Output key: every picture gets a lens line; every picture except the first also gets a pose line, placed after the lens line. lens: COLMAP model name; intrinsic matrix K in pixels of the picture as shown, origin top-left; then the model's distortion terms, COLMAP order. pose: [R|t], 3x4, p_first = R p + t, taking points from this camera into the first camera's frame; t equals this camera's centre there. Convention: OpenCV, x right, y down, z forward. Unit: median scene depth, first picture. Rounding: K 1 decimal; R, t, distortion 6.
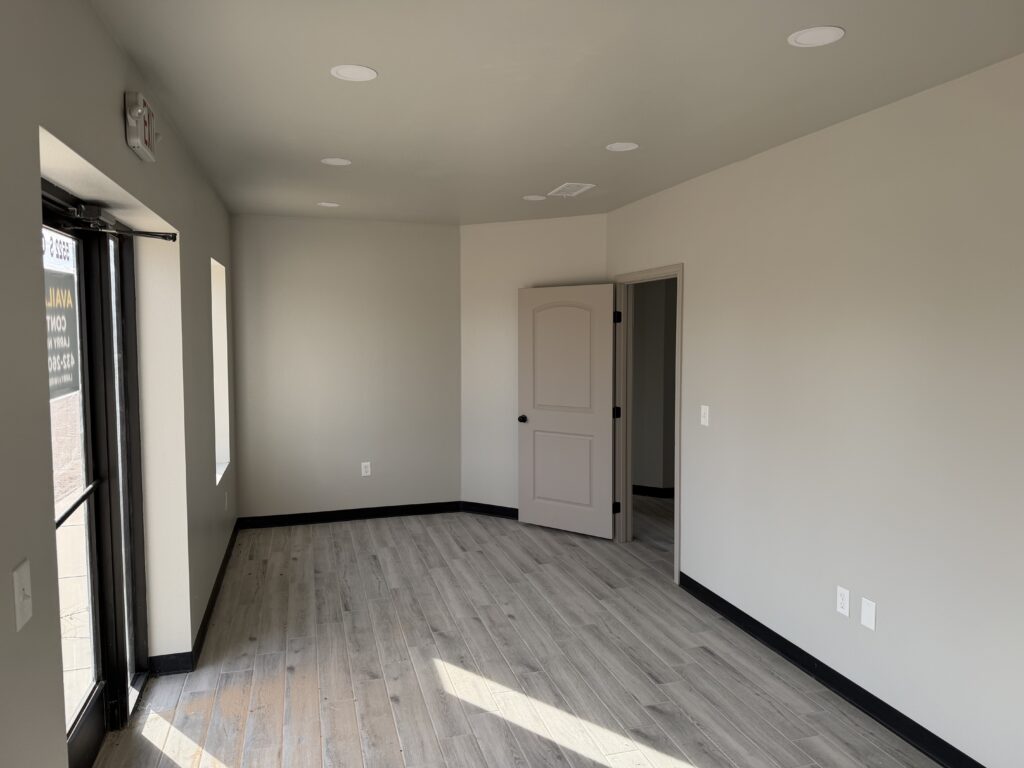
lens RADIAL K [[723.4, 0, 515.8], [0, 723.4, 380.0], [0, 0, 1]] dist [-0.003190, -0.001532]
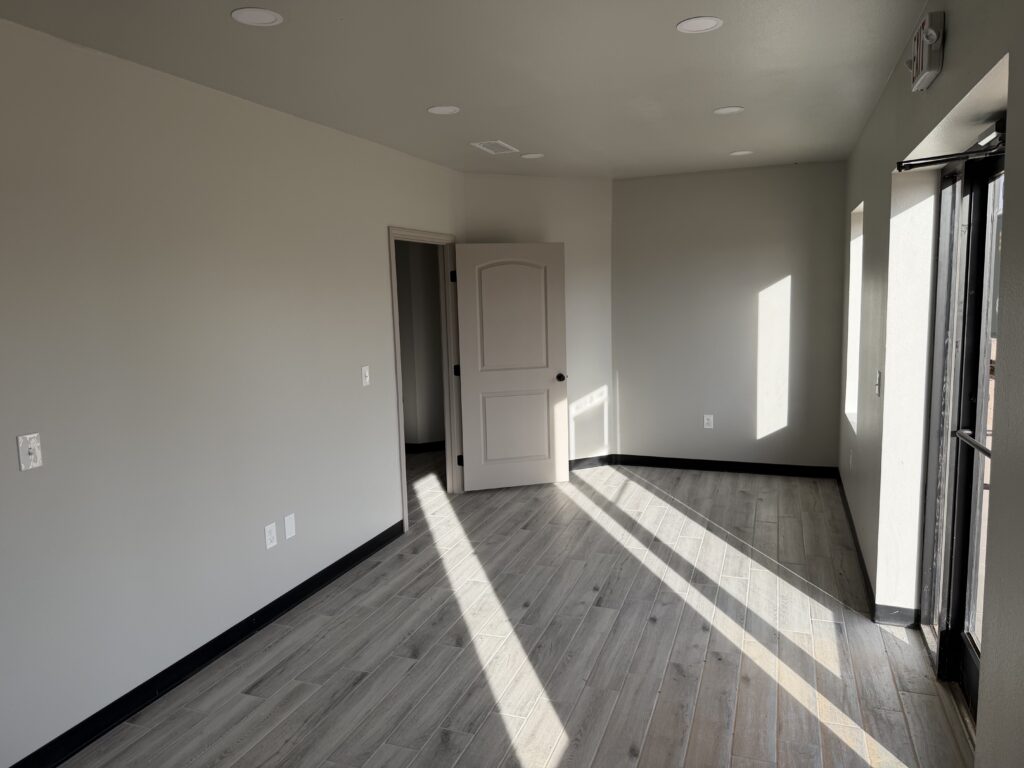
lens RADIAL K [[723.4, 0, 516.0], [0, 723.4, 386.0], [0, 0, 1]] dist [-0.003190, -0.001532]
pose [[-0.802317, -0.058441, 0.594030, -0.504588], [0.072961, 0.978131, 0.194773, -0.112239], [-0.592422, 0.199611, -0.780507, 1.596649]]
